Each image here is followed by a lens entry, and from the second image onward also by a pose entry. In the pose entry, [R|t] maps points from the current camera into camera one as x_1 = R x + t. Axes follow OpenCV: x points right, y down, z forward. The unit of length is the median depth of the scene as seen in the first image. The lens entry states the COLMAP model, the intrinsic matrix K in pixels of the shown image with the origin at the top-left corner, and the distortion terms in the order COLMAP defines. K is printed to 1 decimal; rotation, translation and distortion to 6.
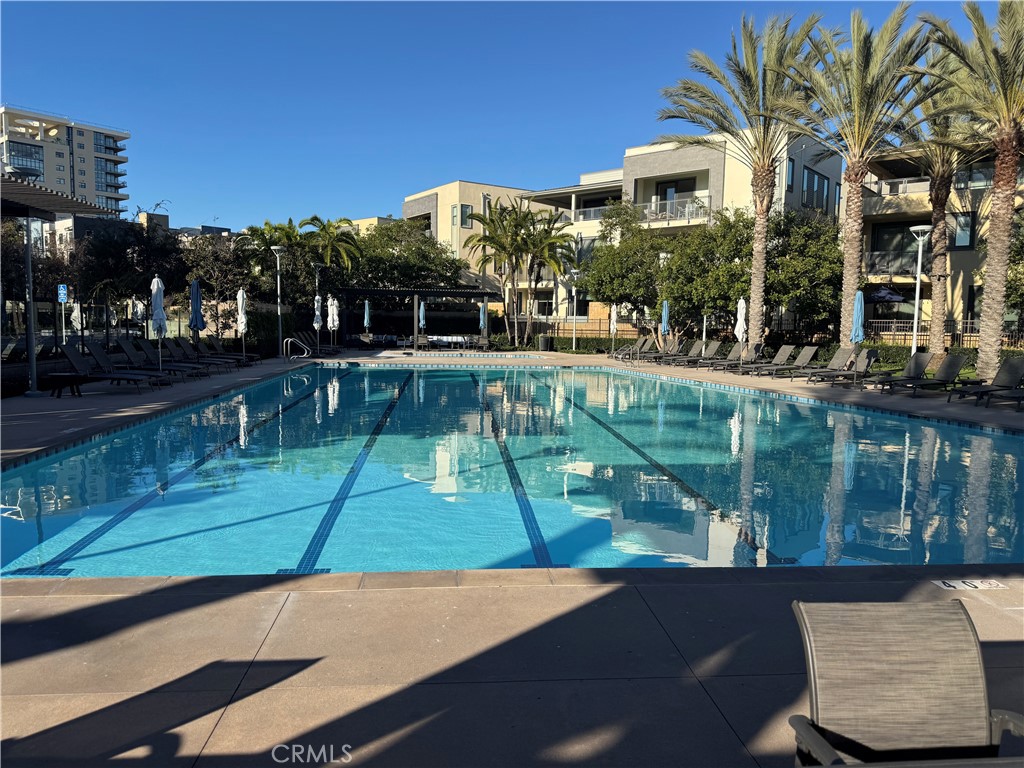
lens RADIAL K [[728.4, 0, 512.9], [0, 728.4, 380.4], [0, 0, 1]] dist [0.008285, -0.008887]
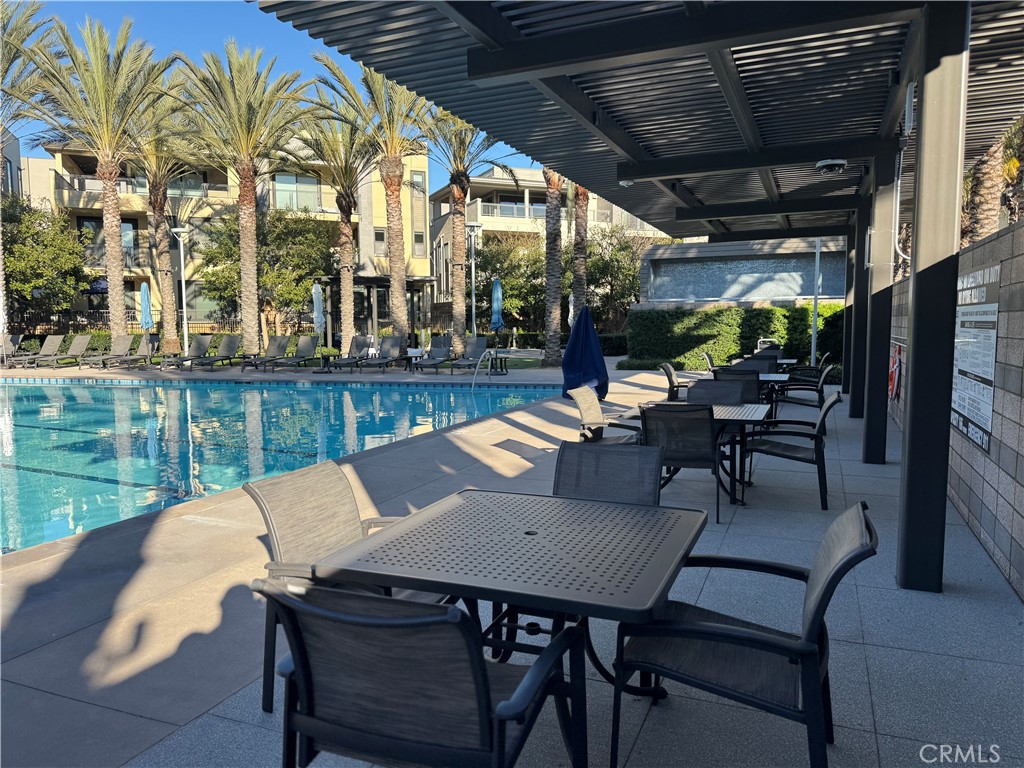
lens RADIAL K [[728.4, 0, 511.2], [0, 728.4, 385.6], [0, 0, 1]] dist [0.008285, -0.008887]
pose [[0.474949, -0.097532, 0.874592, -0.176326], [0.083607, 0.994345, 0.065483, 0.005701], [-0.876033, 0.042021, 0.480418, -0.013957]]
